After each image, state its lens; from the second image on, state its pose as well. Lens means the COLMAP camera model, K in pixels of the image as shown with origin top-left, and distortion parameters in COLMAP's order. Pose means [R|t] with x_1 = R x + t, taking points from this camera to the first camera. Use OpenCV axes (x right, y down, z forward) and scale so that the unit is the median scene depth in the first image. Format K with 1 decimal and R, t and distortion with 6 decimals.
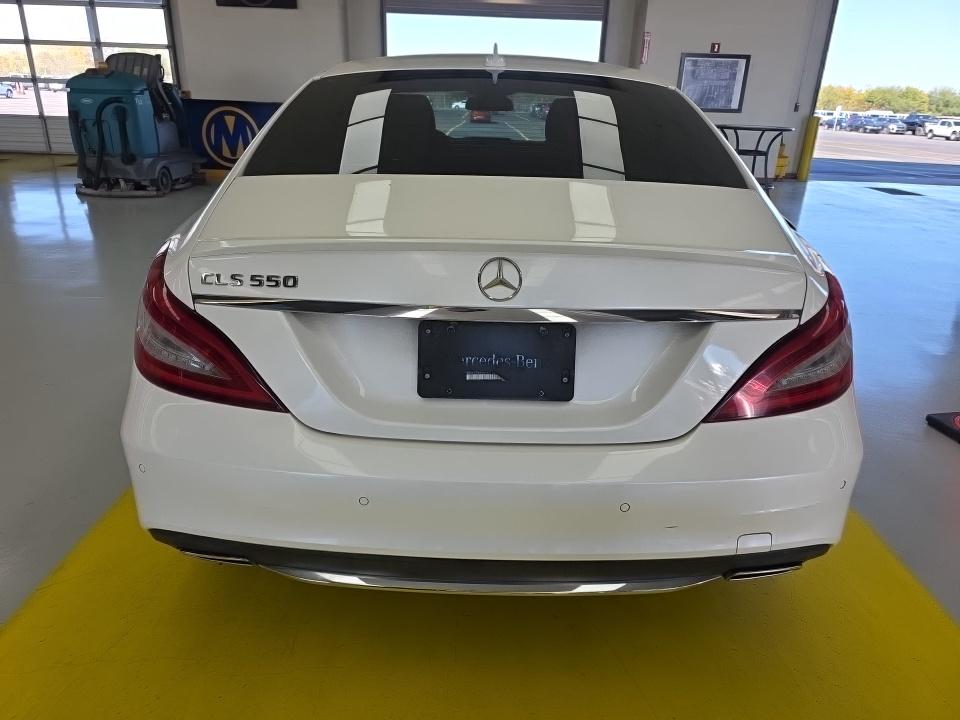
lens RADIAL K [[688.0, 0, 478.9], [0, 688.0, 362.1], [0, 0, 1]] dist [0.009279, -0.008579]
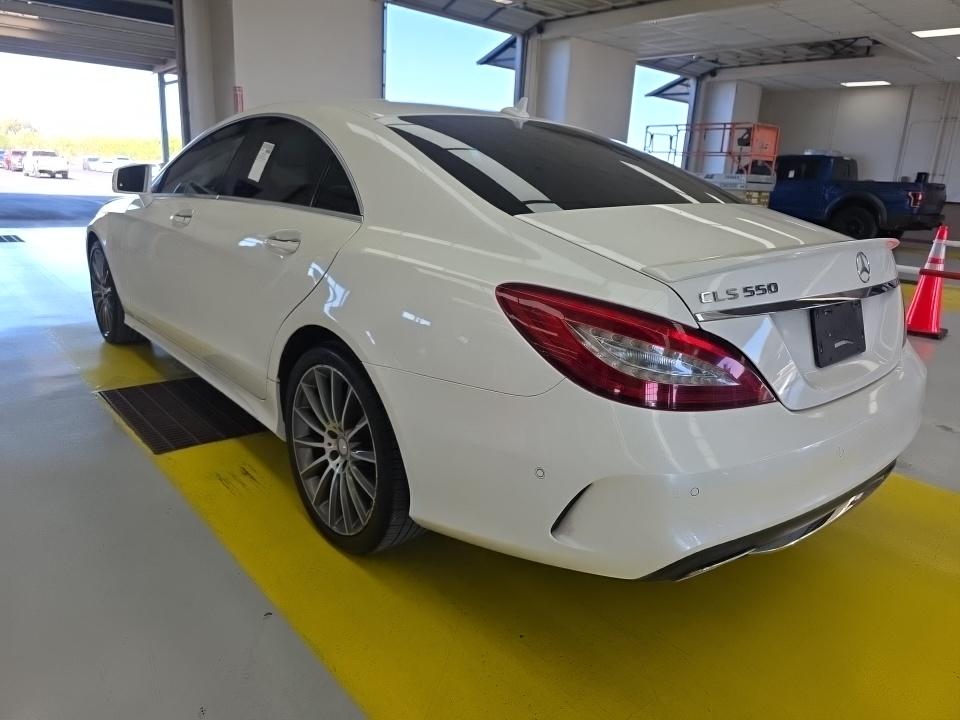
lens RADIAL K [[688.0, 0, 479.7], [0, 688.0, 358.2], [0, 0, 1]] dist [0.009279, -0.008579]
pose [[0.741667, -0.177117, 0.646962, -1.387662], [0.229298, 0.973350, 0.003608, -0.117014], [-0.630359, 0.145671, 0.762514, 0.436947]]
